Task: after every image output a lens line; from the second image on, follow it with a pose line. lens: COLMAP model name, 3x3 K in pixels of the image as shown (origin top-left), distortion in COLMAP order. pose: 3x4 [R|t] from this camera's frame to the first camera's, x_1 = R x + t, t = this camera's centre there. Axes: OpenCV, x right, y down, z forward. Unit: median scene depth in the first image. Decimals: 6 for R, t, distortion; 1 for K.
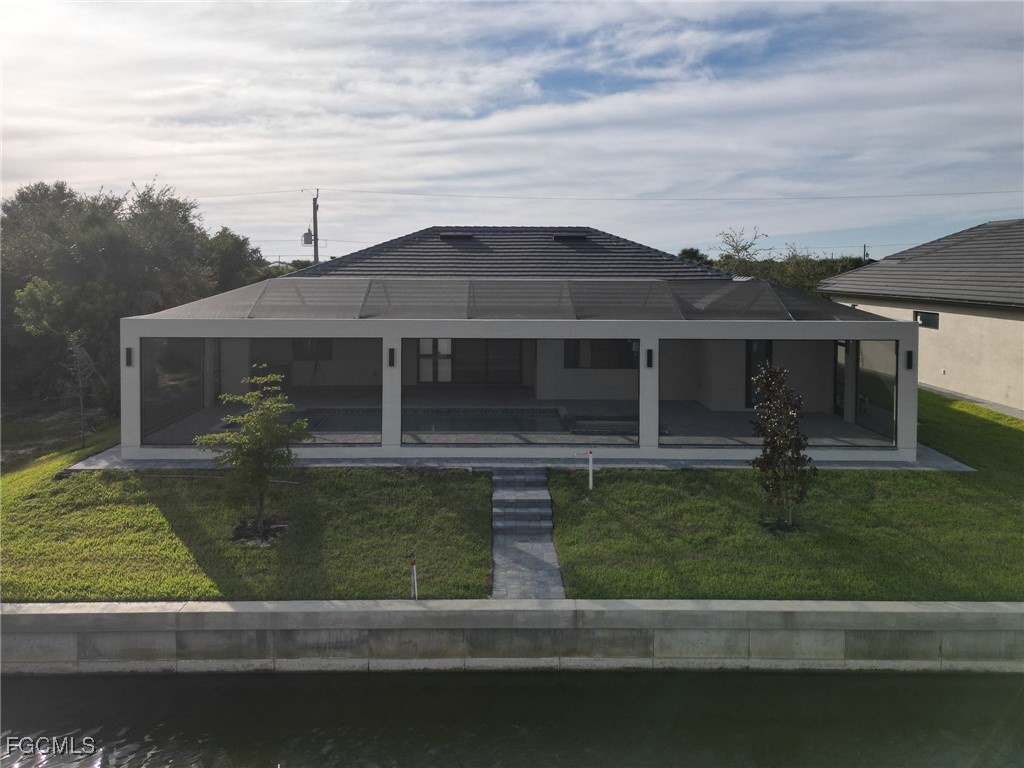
lens RADIAL K [[804.3, 0, 511.5], [0, 804.3, 287.2], [0, 0, 1]] dist [0.062005, -0.053981]
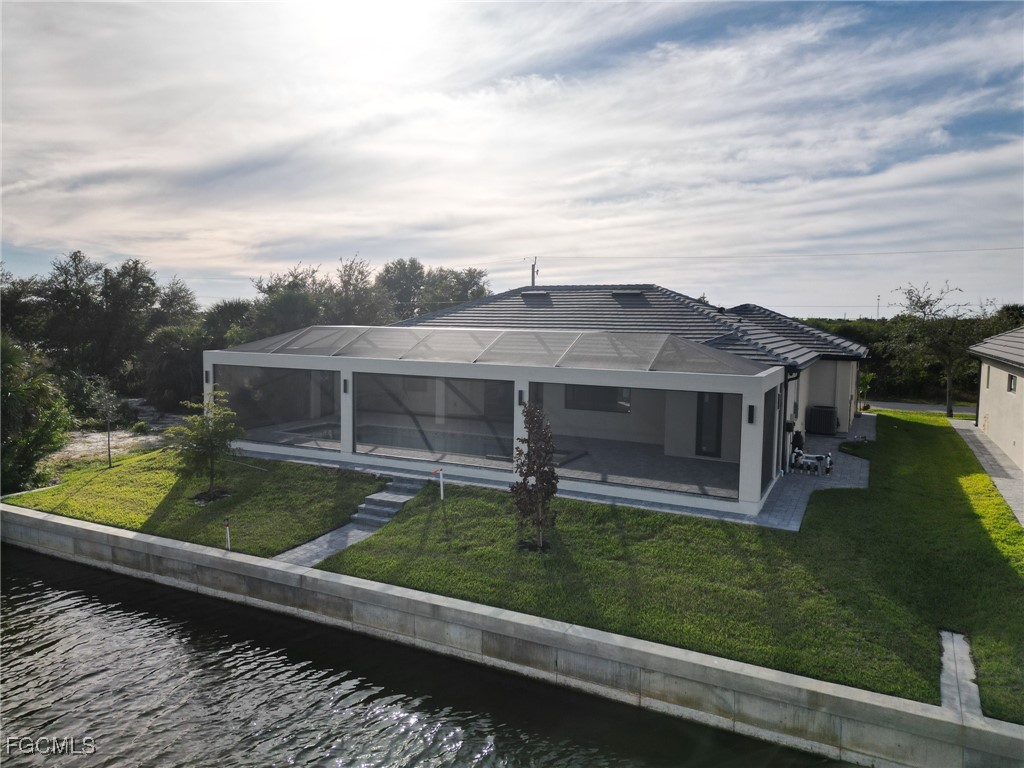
lens RADIAL K [[704.9, 0, 500.9], [0, 704.9, 382.5], [0, 0, 1]] dist [0.049504, -0.034668]
pose [[0.889724, 0.046427, -0.454131, 0.861374], [-0.020973, 0.997922, 0.060929, 0.008627], [0.456016, -0.044685, 0.888849, 0.134070]]
